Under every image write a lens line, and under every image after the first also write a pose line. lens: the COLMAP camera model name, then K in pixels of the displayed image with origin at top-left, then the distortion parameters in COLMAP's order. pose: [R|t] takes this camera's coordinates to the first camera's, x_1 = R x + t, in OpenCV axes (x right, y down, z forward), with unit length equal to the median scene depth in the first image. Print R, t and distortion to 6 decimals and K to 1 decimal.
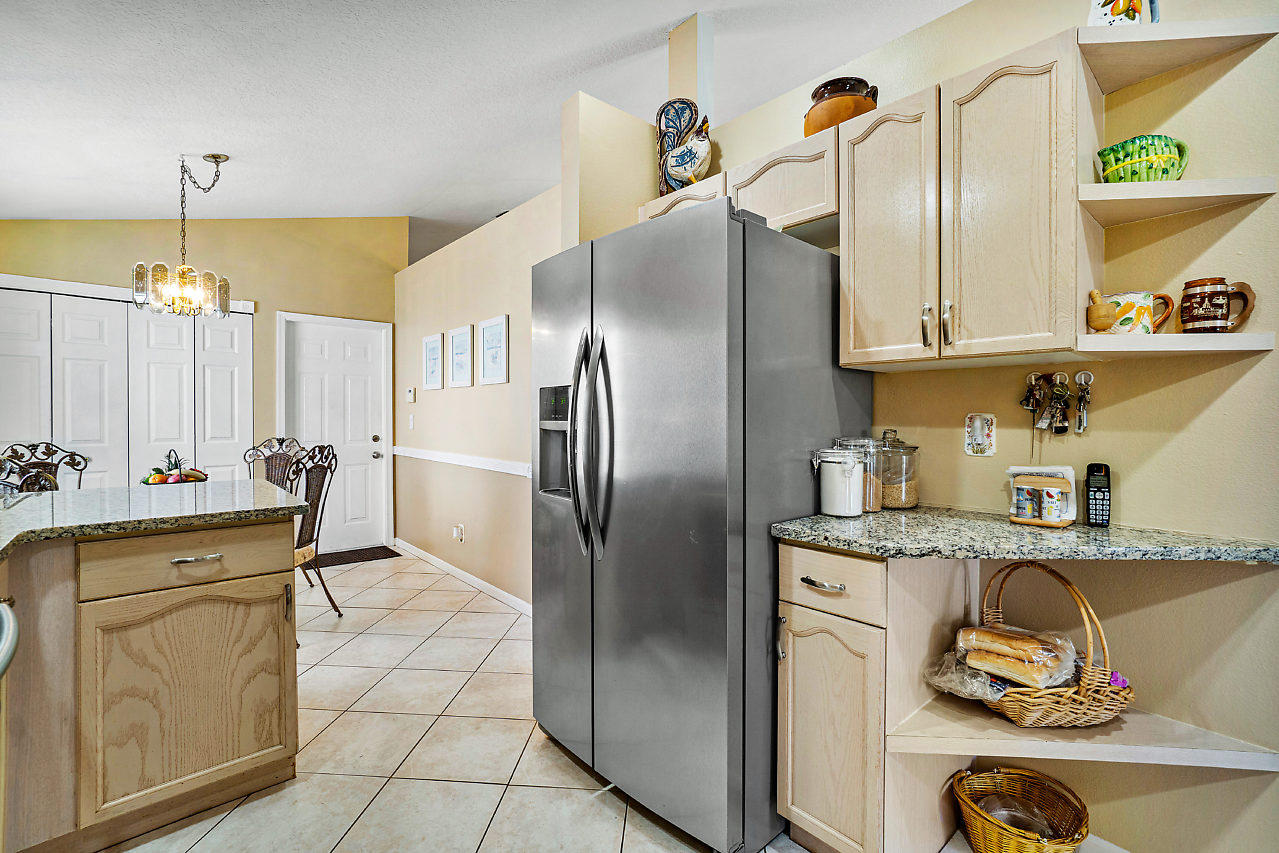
lens RADIAL K [[556.6, 0, 626.0], [0, 556.6, 422.9], [0, 0, 1]] dist [-0.013067, 0.001541]
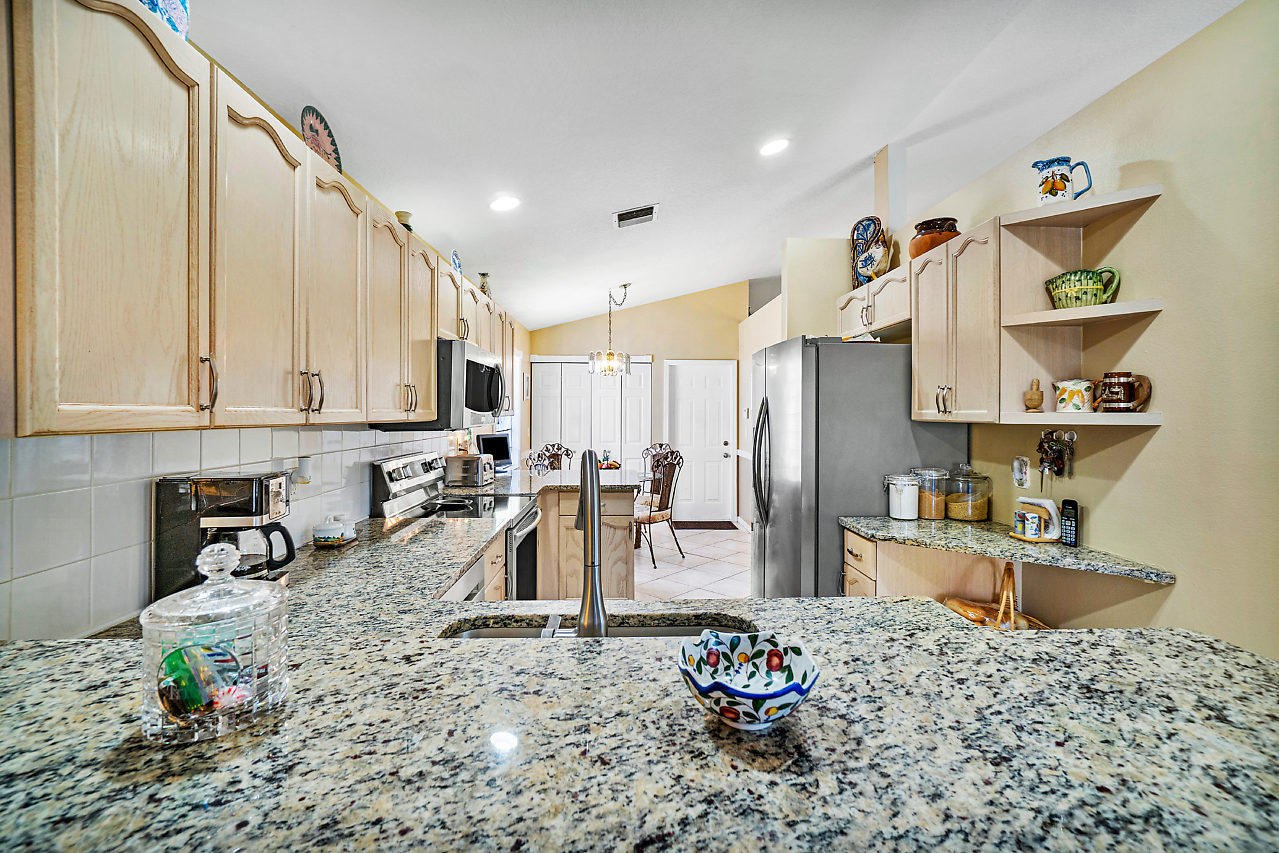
lens RADIAL K [[556.6, 0, 636.4], [0, 556.6, 406.3], [0, 0, 1]] dist [-0.013067, 0.001541]
pose [[0.773252, -0.009674, -0.634025, 0.546725], [-0.002752, 0.999823, -0.018611, -0.080443], [0.634092, 0.016136, 0.773089, -0.463468]]
